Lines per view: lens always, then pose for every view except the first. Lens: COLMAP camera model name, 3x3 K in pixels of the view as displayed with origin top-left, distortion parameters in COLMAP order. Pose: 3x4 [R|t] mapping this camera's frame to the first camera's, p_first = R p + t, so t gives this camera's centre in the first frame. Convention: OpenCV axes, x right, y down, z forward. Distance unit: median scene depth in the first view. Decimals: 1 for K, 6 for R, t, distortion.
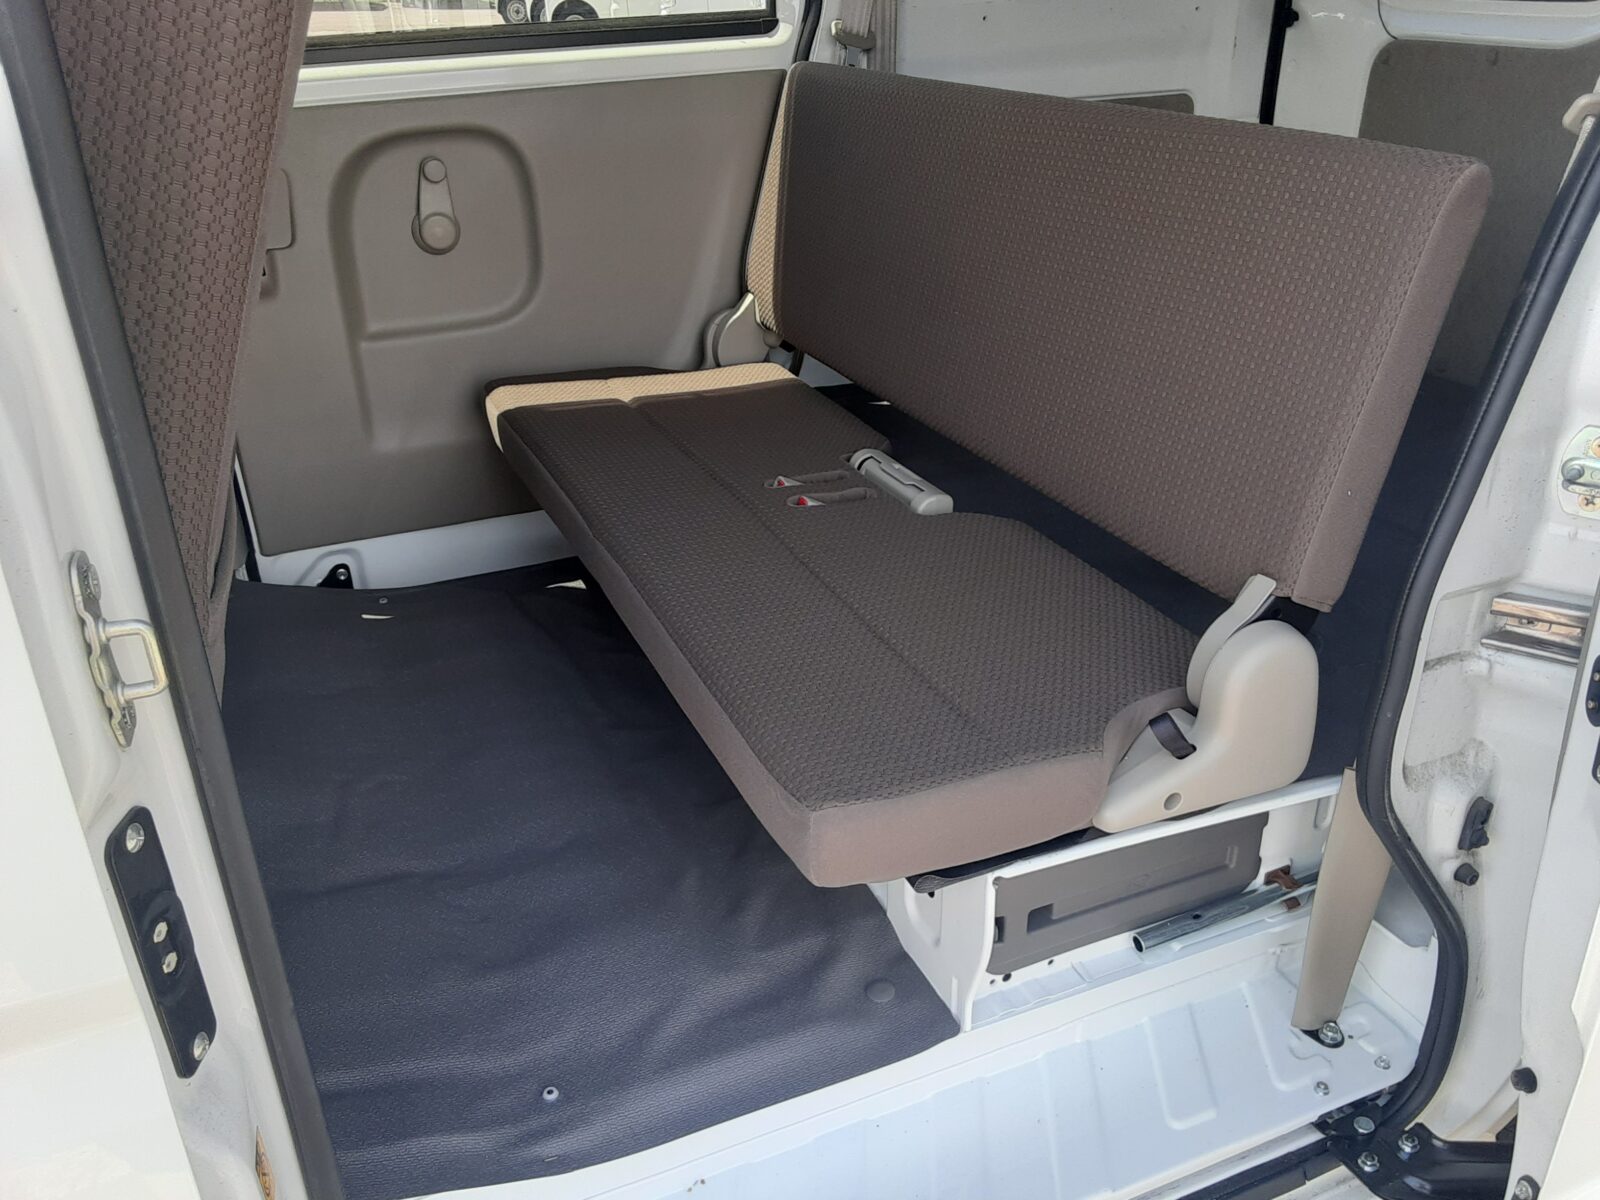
lens RADIAL K [[1274.3, 0, 795.2], [0, 1274.3, 601.7], [0, 0, 1]] dist [0.075790, -0.117035]
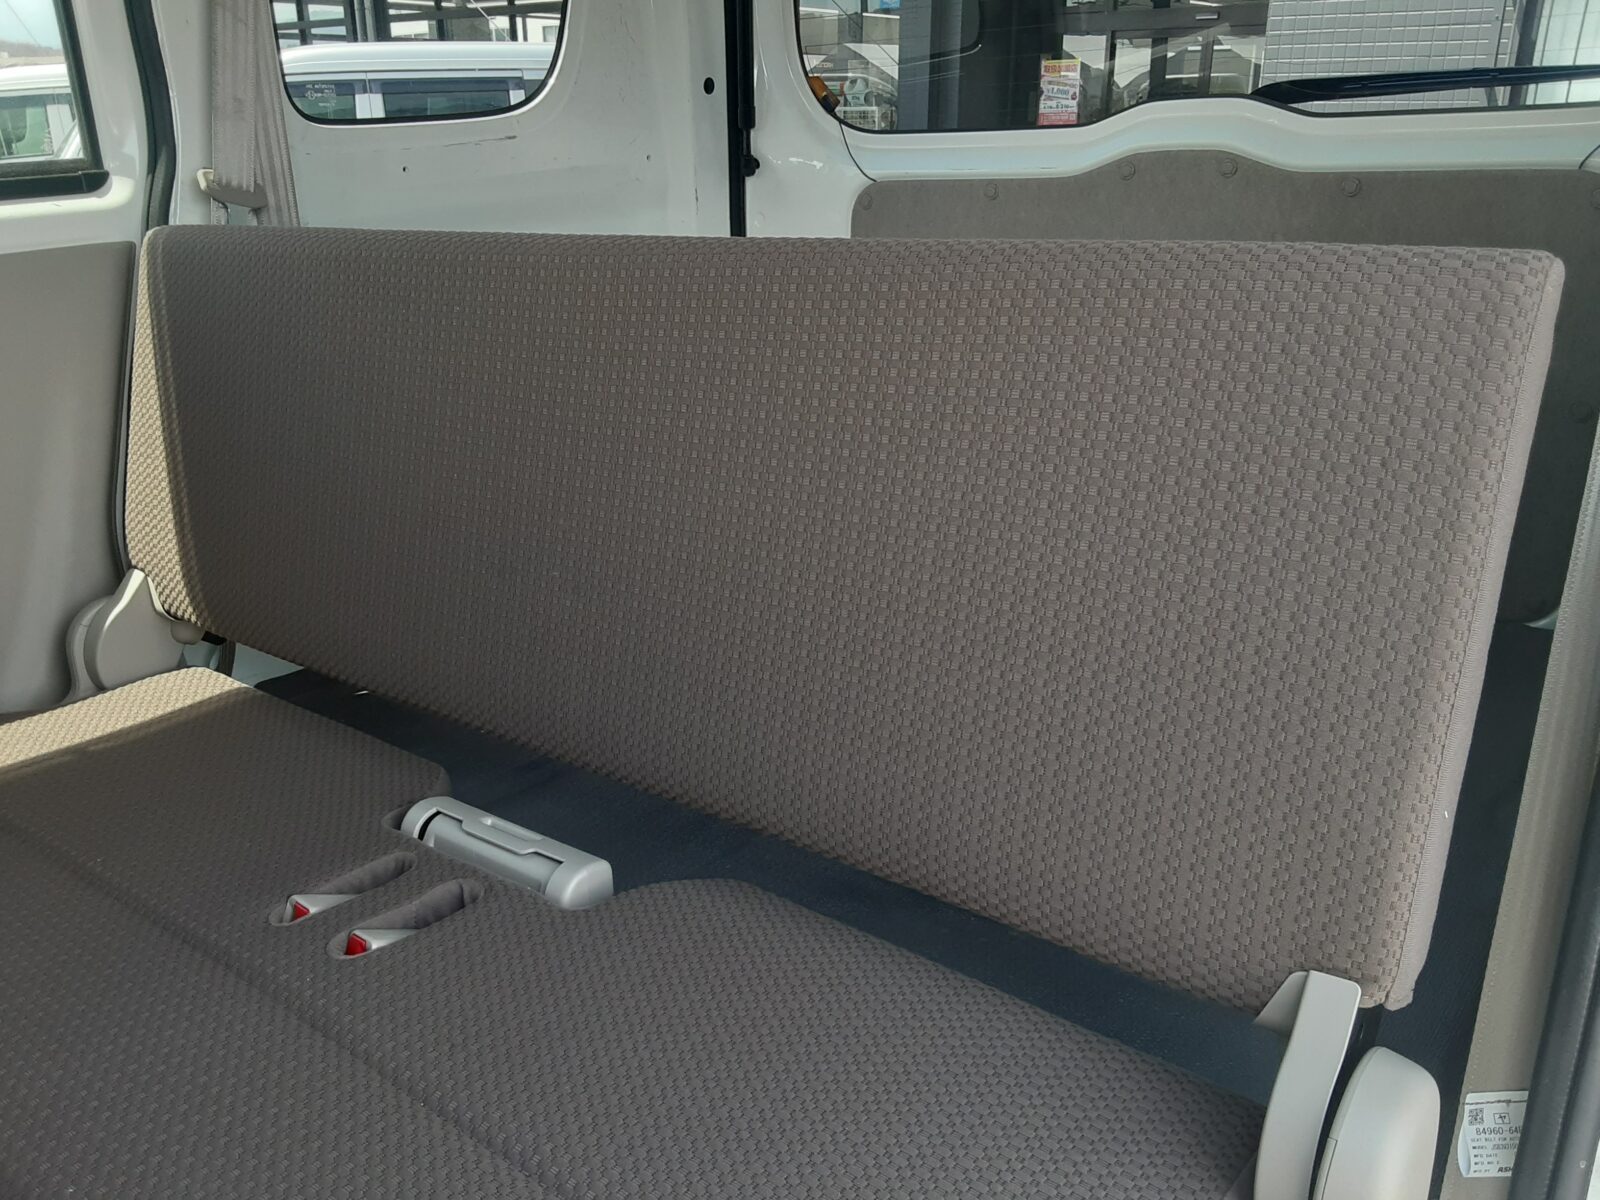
lens RADIAL K [[1274.3, 0, 795.3], [0, 1274.3, 590.4], [0, 0, 1]] dist [0.075790, -0.117035]
pose [[0.874659, -0.171461, 0.453401, -0.042070], [0.233296, 0.968798, -0.083686, -0.102420], [-0.424905, 0.178974, 0.887369, 0.294621]]
